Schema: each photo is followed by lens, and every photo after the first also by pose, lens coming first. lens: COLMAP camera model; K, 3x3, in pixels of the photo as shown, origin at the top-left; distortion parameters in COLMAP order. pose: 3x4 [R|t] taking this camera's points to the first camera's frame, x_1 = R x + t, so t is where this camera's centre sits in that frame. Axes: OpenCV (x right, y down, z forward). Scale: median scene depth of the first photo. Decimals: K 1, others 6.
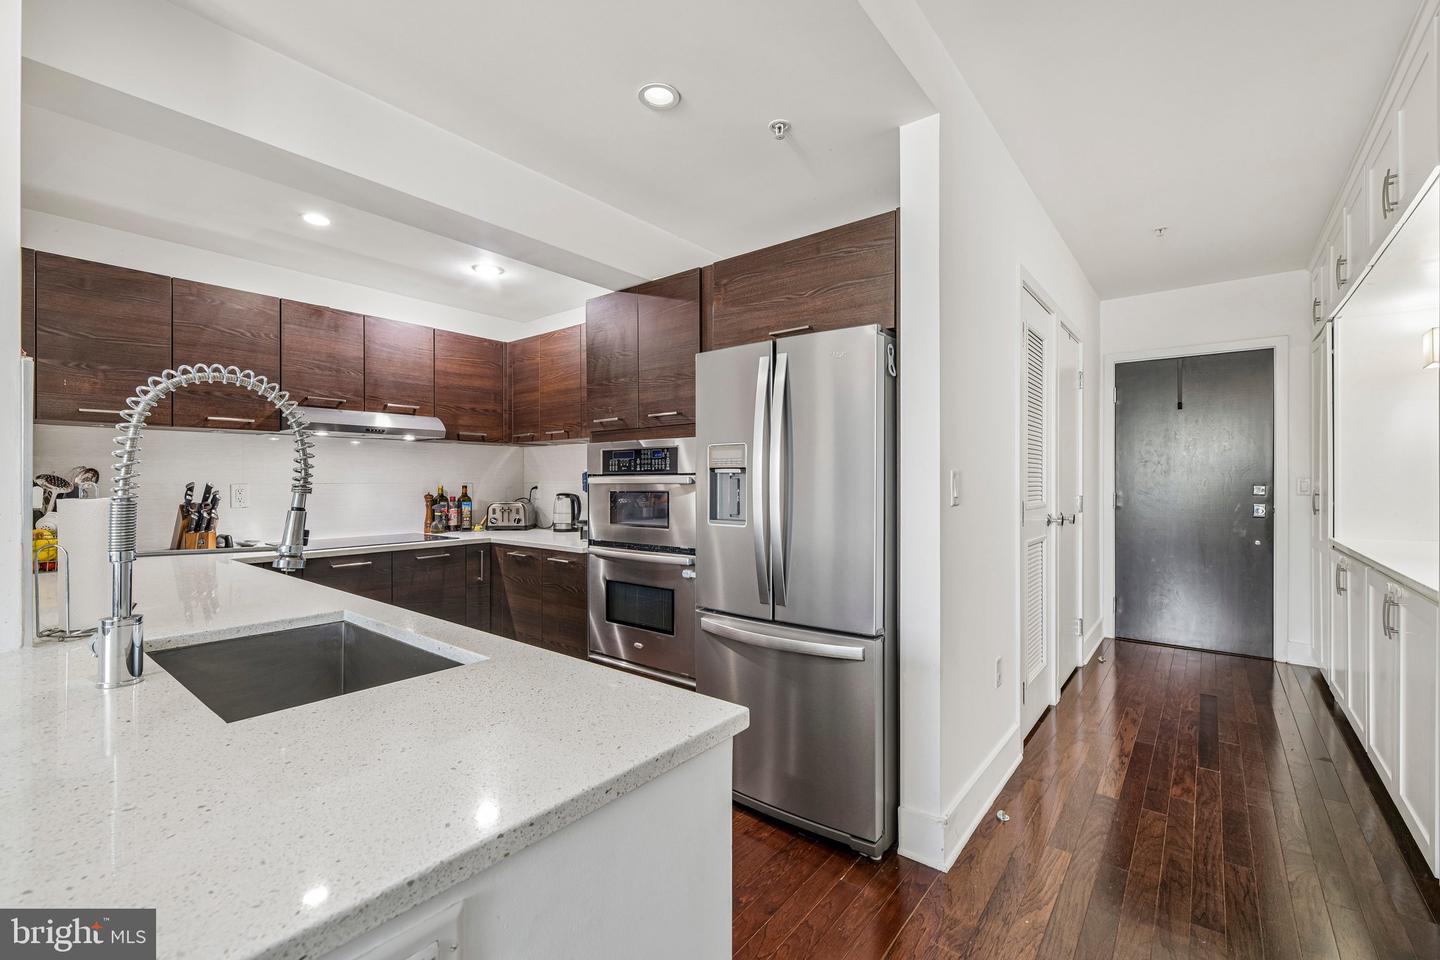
lens RADIAL K [[622.5, 0, 720.0], [0, 622.5, 480.0], [0, 0, 1]] dist [-0.001169, -0.000378]
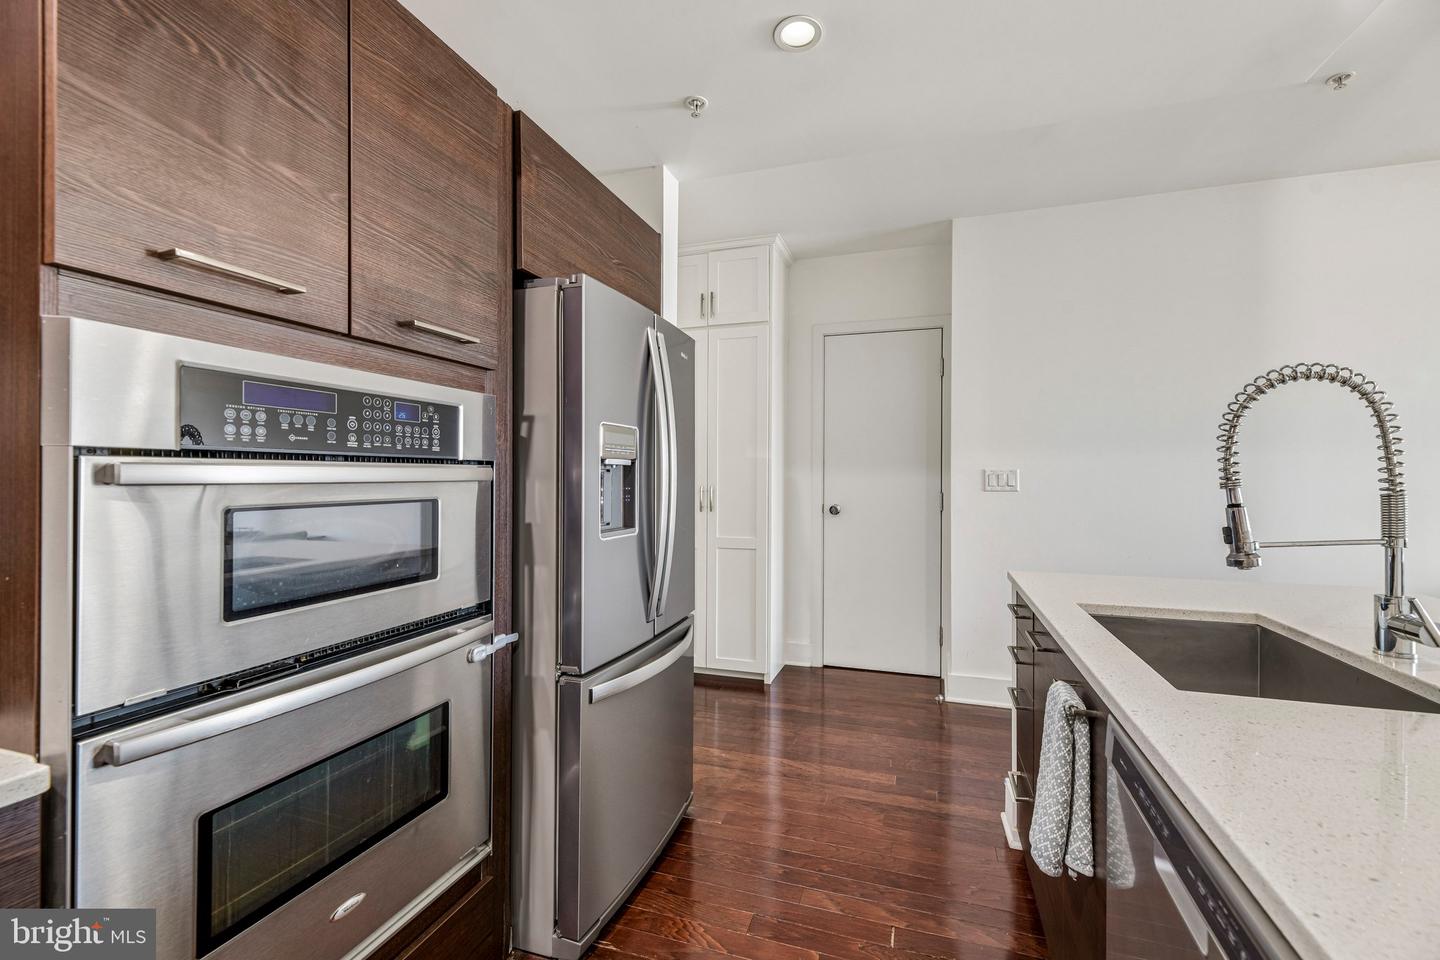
lens RADIAL K [[600.7, 0, 716.9], [0, 600.7, 475.5], [0, 0, 1]] dist [0.001486, 0.000204]
pose [[-0.352408, 0.001119, 0.935846, -0.731050], [-0.007301, 0.999966, -0.003945, 0.002070], [-0.935818, -0.008223, -0.352388, 1.216023]]
